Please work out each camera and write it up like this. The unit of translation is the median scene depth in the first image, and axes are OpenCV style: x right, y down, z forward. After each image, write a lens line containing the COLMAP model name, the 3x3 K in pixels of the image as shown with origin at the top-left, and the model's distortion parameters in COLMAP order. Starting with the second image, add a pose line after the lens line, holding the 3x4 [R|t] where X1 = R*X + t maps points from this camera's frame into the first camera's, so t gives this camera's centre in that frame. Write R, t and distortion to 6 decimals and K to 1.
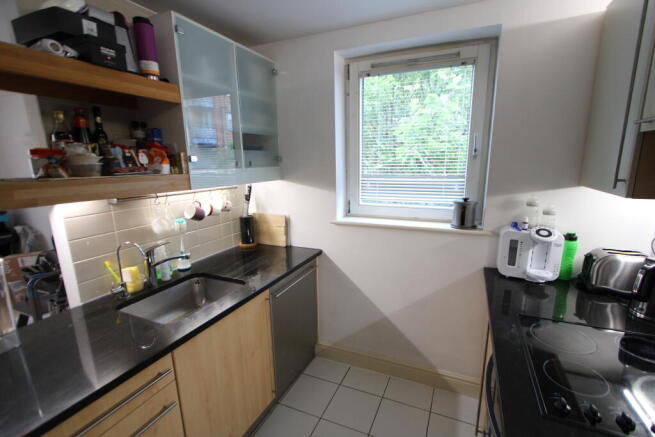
lens RADIAL K [[305.0, 0, 331.8], [0, 305.0, 226.3], [0, 0, 1]] dist [-0.015160, 0.001362]
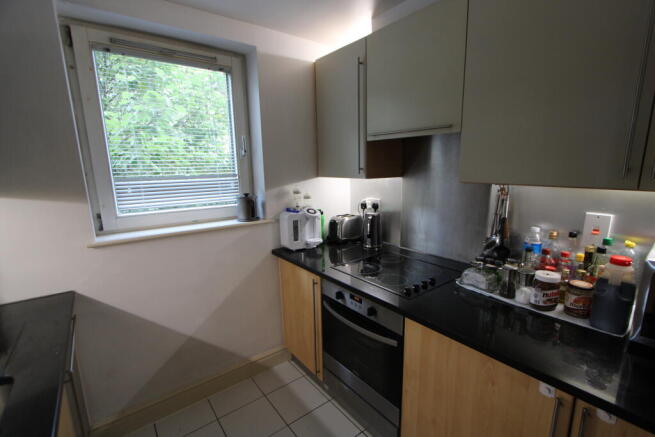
lens RADIAL K [[305.0, 0, 339.6], [0, 305.0, 225.9], [0, 0, 1]] dist [-0.015160, 0.001362]
pose [[0.457869, -0.166599, 0.873270, -0.379121], [0.198437, 0.976654, 0.082278, -0.001493], [-0.866590, 0.135617, 0.480239, 0.182719]]
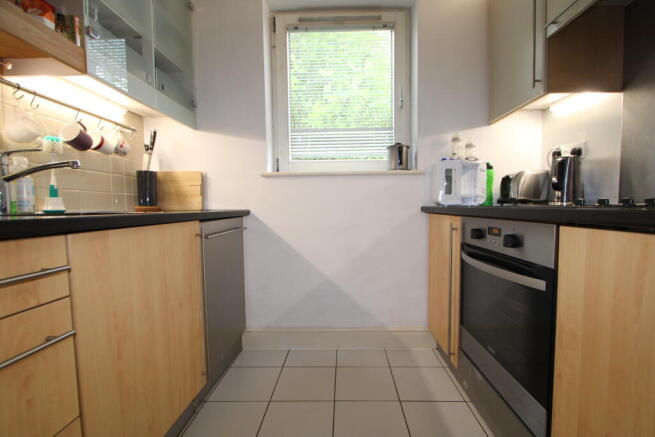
lens RADIAL K [[305.0, 0, 334.7], [0, 305.0, 223.1], [0, 0, 1]] dist [-0.015160, 0.001362]
pose [[0.923753, -0.019927, 0.382471, -0.164531], [0.082006, 0.985776, -0.146701, 0.304955], [-0.374107, 0.166880, 0.912247, 0.162410]]
